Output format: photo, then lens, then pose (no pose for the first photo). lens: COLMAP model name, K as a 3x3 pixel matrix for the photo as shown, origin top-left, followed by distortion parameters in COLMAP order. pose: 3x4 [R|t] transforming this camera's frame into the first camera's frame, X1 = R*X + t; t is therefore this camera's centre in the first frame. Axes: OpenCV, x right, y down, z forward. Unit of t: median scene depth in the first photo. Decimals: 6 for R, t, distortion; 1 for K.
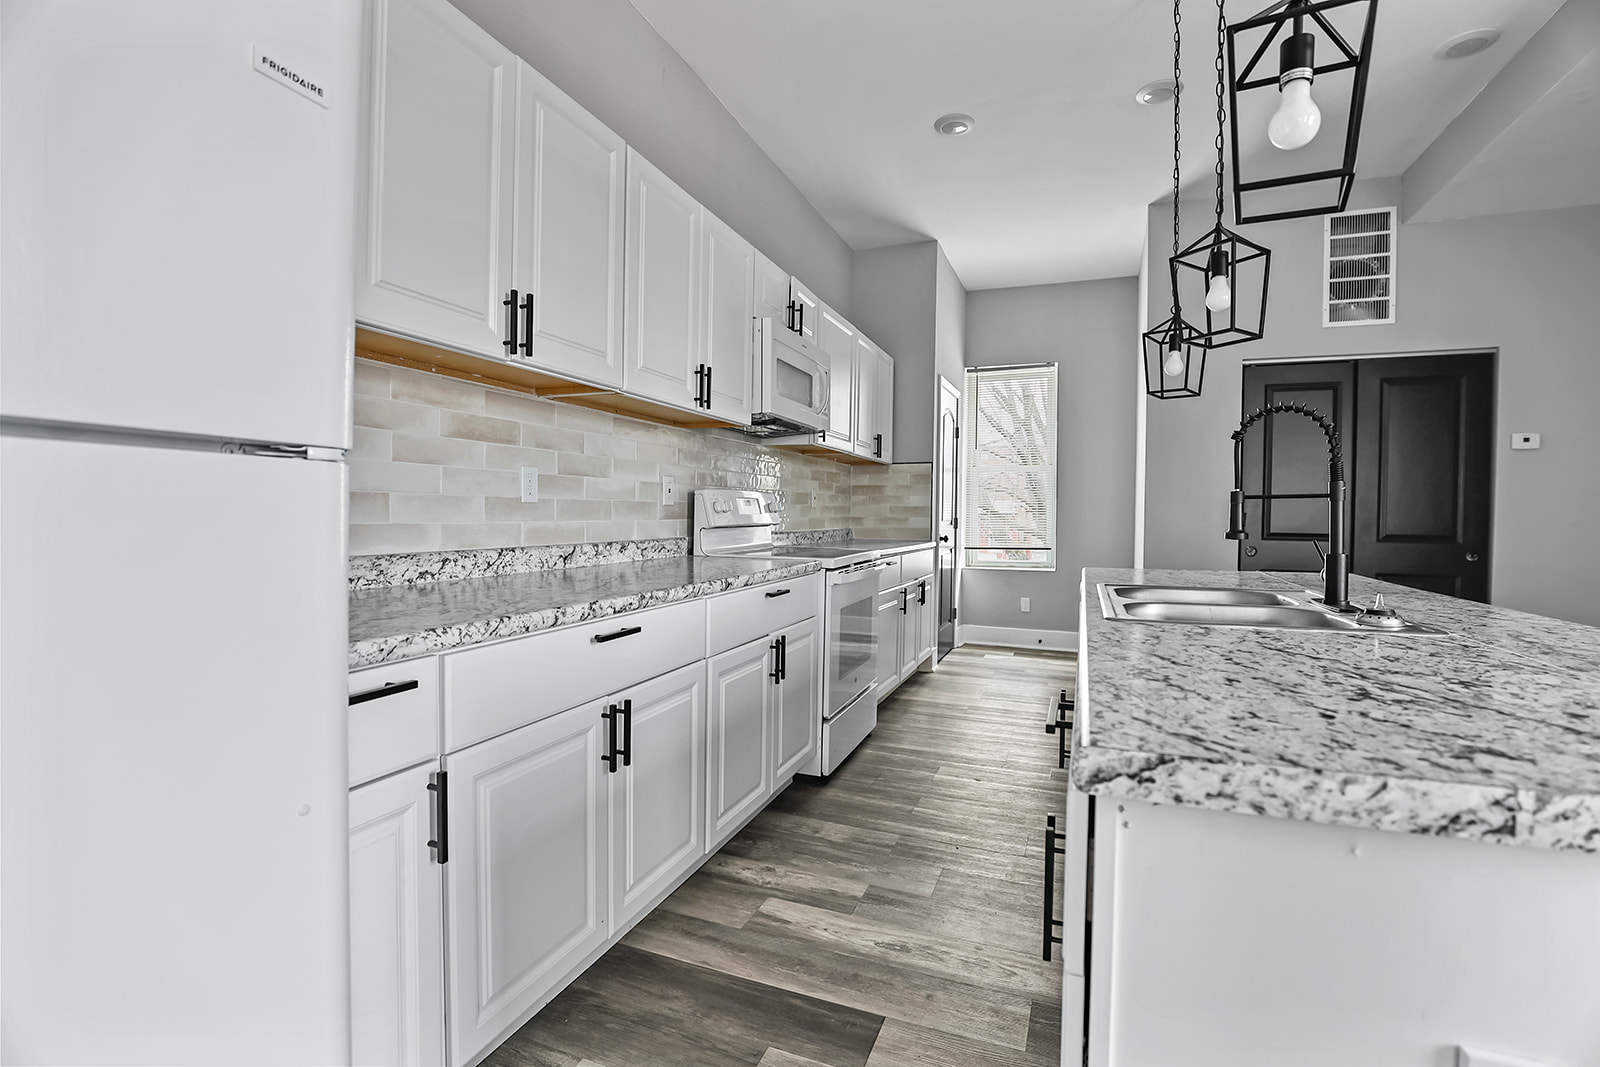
lens RADIAL K [[720.0, 0, 799.4], [0, 720.0, 524.6], [0, 0, 1]] dist [-0.002791, 0.000208]
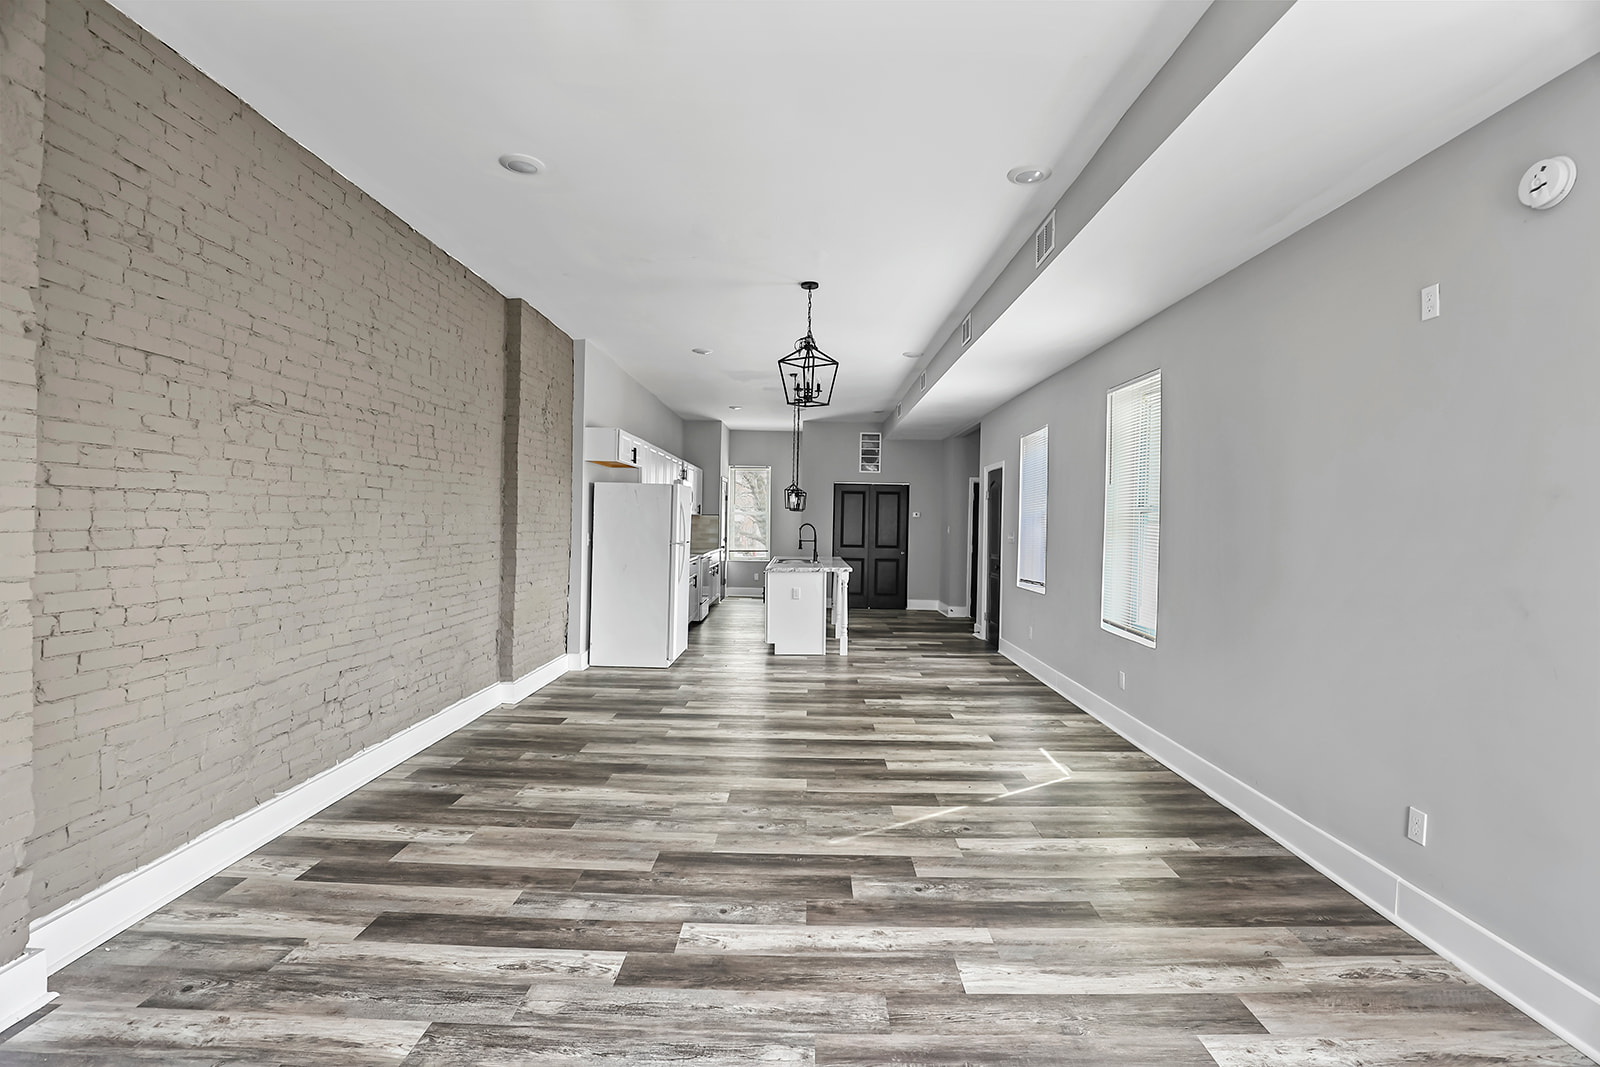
lens RADIAL K [[720.0, 0, 798.8], [0, 720.0, 525.8], [0, 0, 1]] dist [-0.002791, 0.000208]
pose [[0.930973, 0.004807, 0.365056, -0.421980], [-0.005650, 0.999983, 0.001241, -0.053999], [-0.365044, -0.003218, 0.930985, -1.249672]]
